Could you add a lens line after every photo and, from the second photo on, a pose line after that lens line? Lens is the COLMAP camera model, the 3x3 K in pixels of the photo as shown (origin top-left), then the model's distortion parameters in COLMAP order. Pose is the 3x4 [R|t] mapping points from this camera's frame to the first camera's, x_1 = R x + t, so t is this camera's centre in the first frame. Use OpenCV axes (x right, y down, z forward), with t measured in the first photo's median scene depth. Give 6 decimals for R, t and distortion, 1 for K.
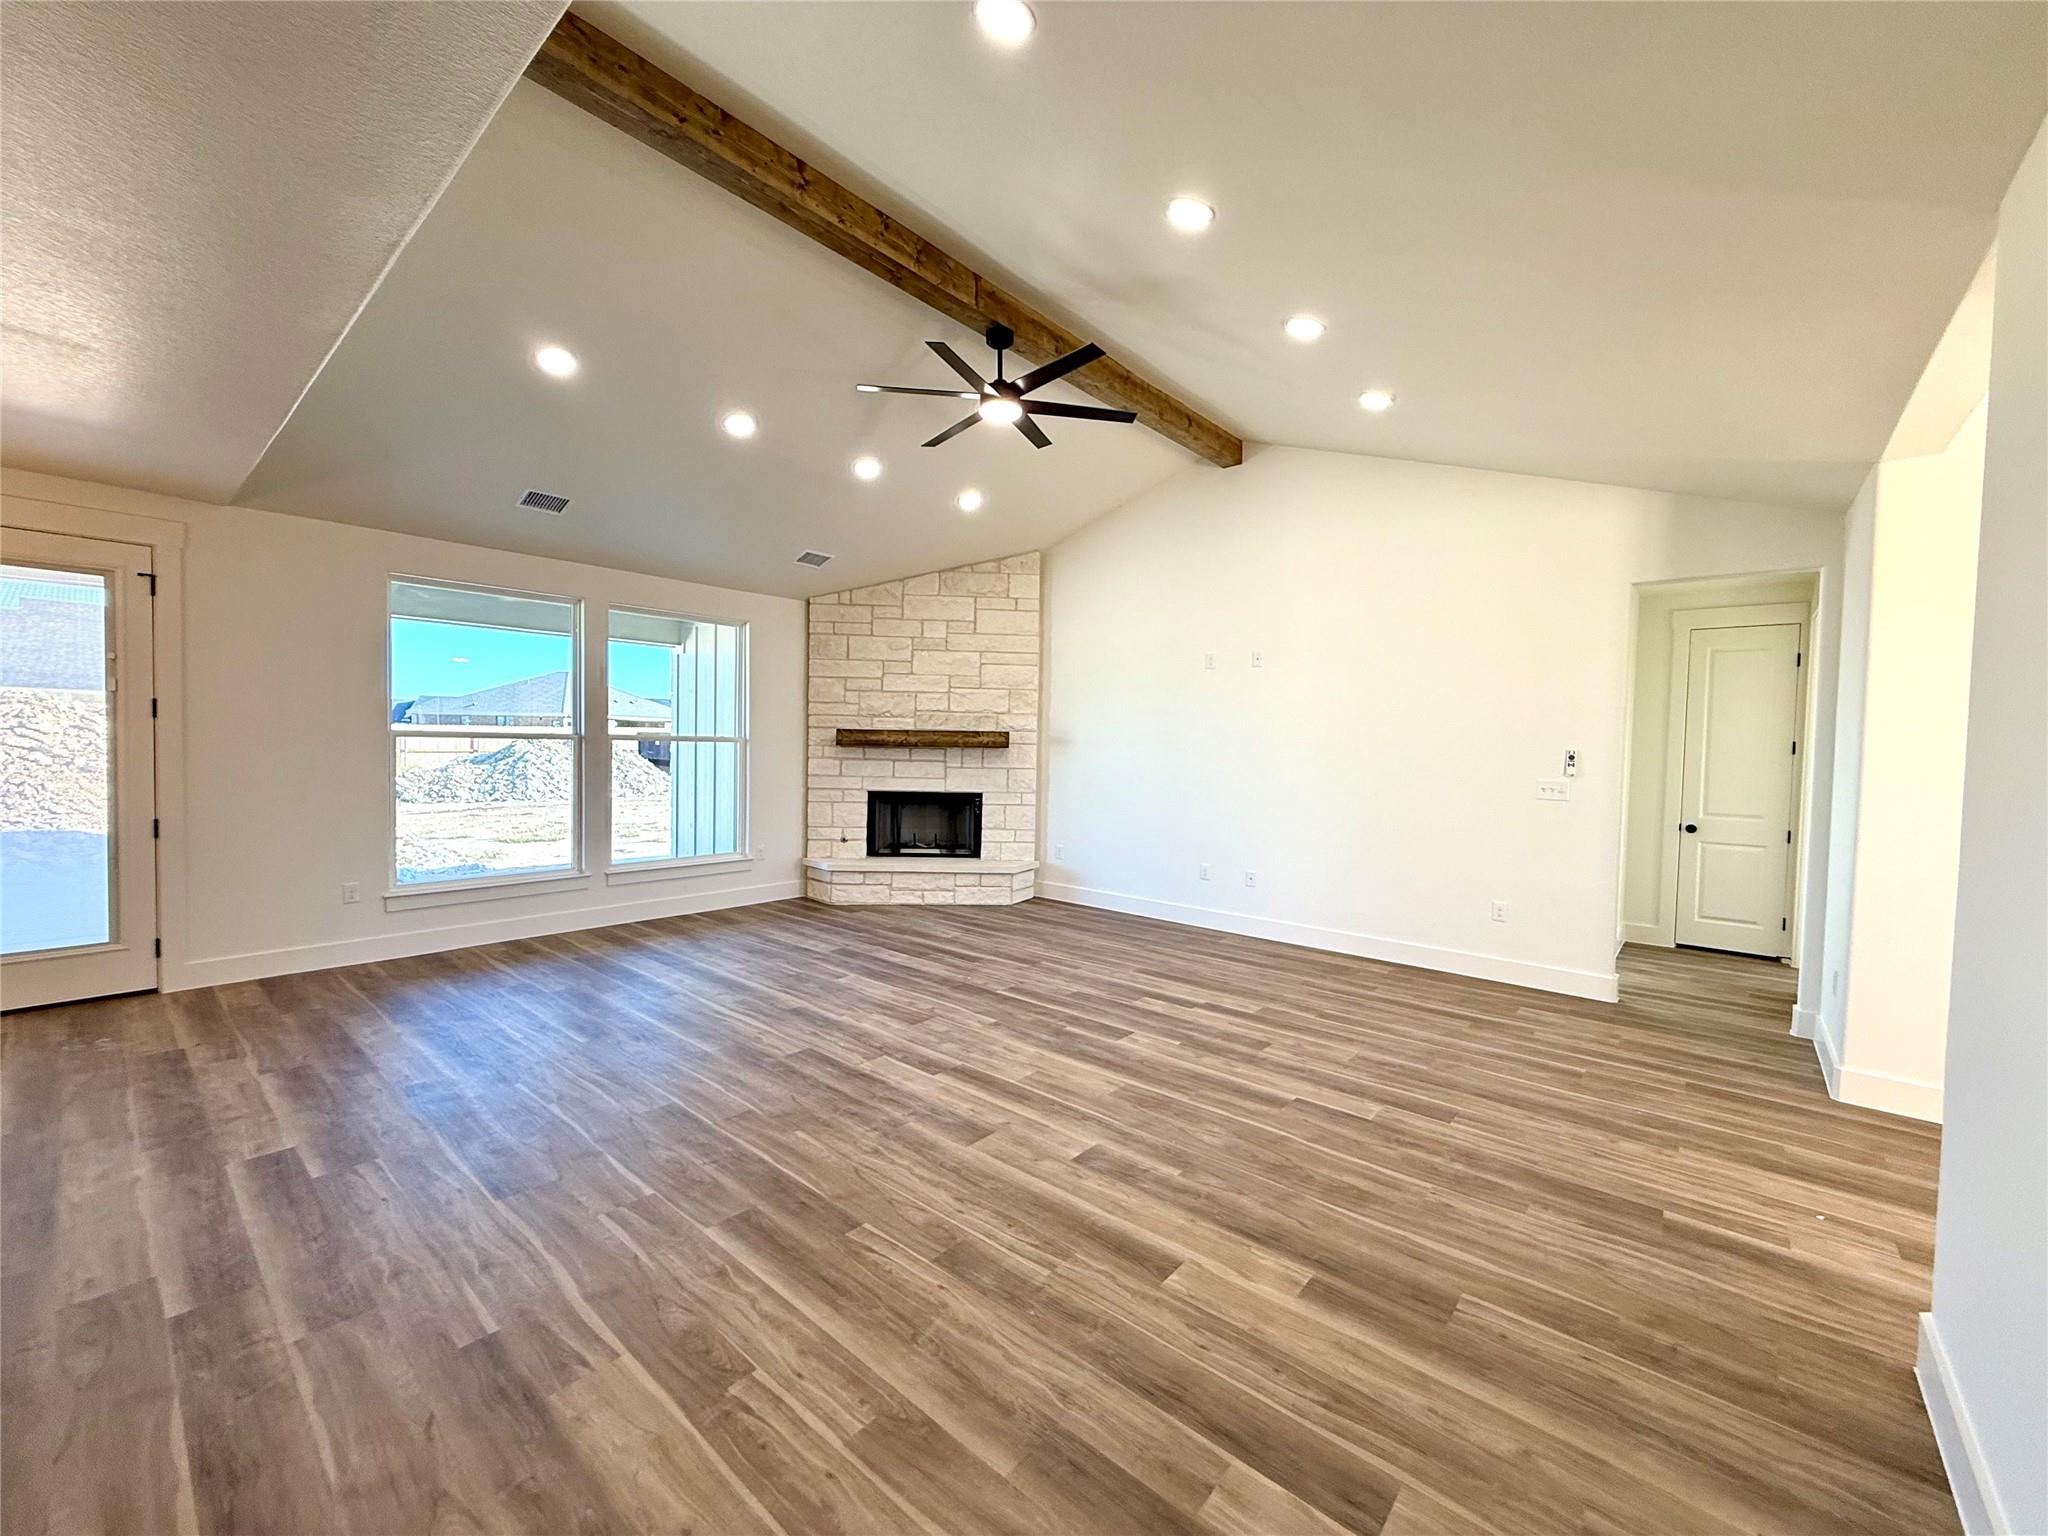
lens RADIAL K [[815.0, 0, 992.9], [0, 815.0, 733.0], [0, 0, 1]] dist [0.002219, -0.000233]
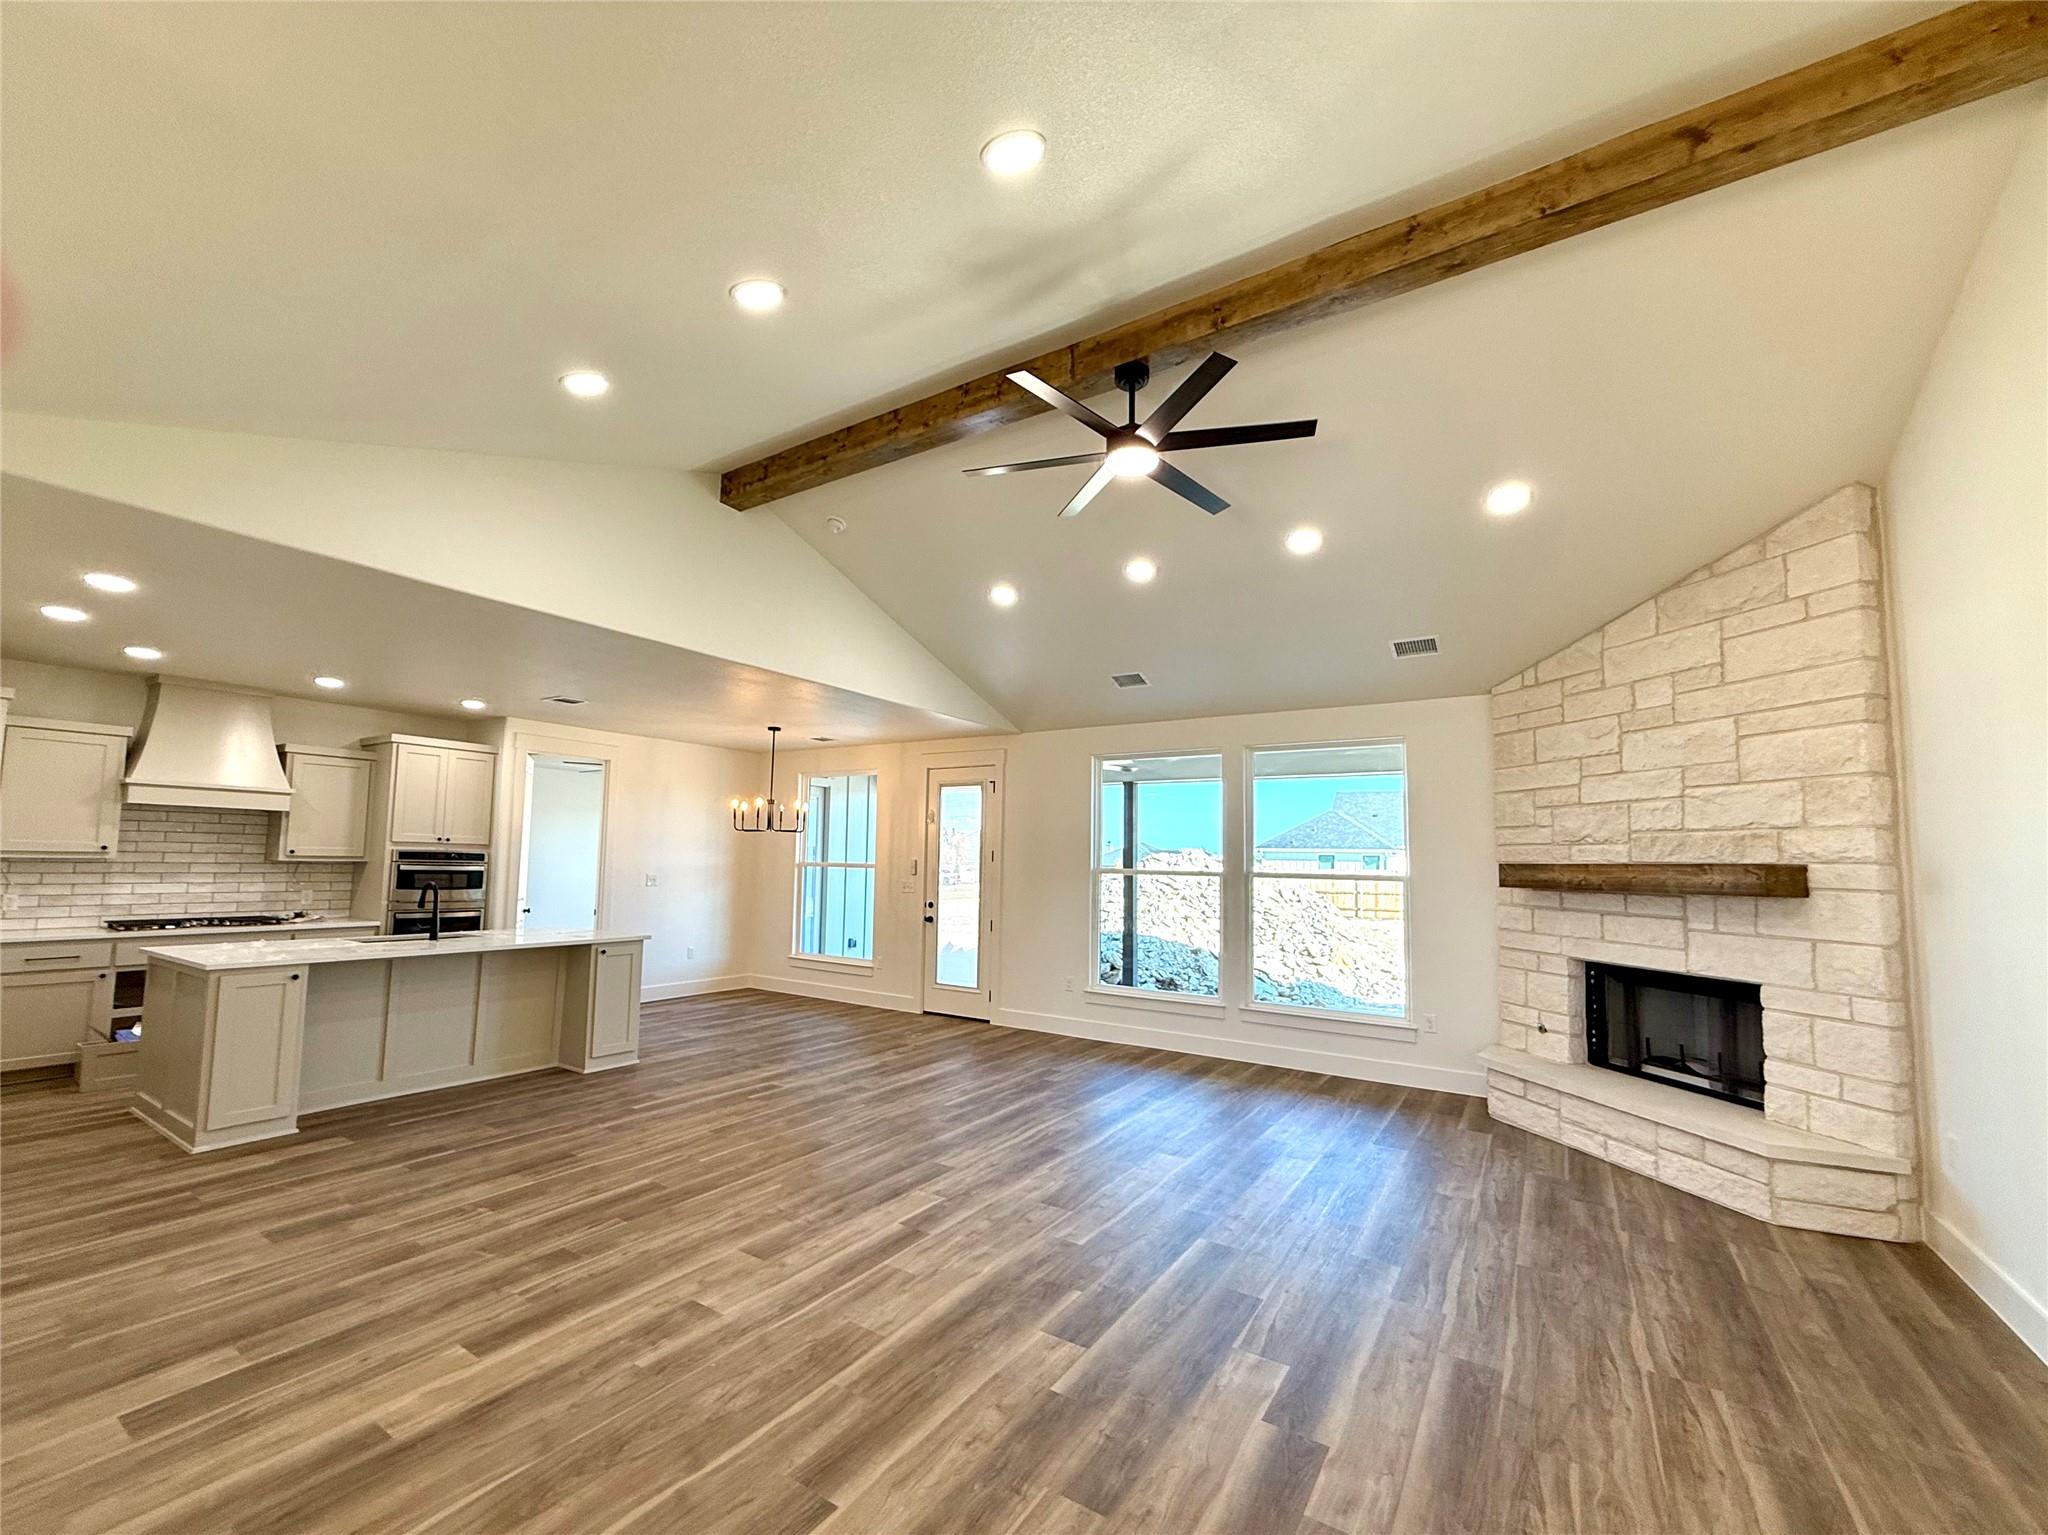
lens RADIAL K [[815.0, 0, 992.9], [0, 815.0, 732.5], [0, 0, 1]] dist [0.002219, -0.000233]
pose [[0.154991, -0.170712, -0.973055, 0.727433], [-0.007982, 0.984708, -0.174028, 0.016684], [0.987884, 0.034740, 0.151258, 0.712746]]
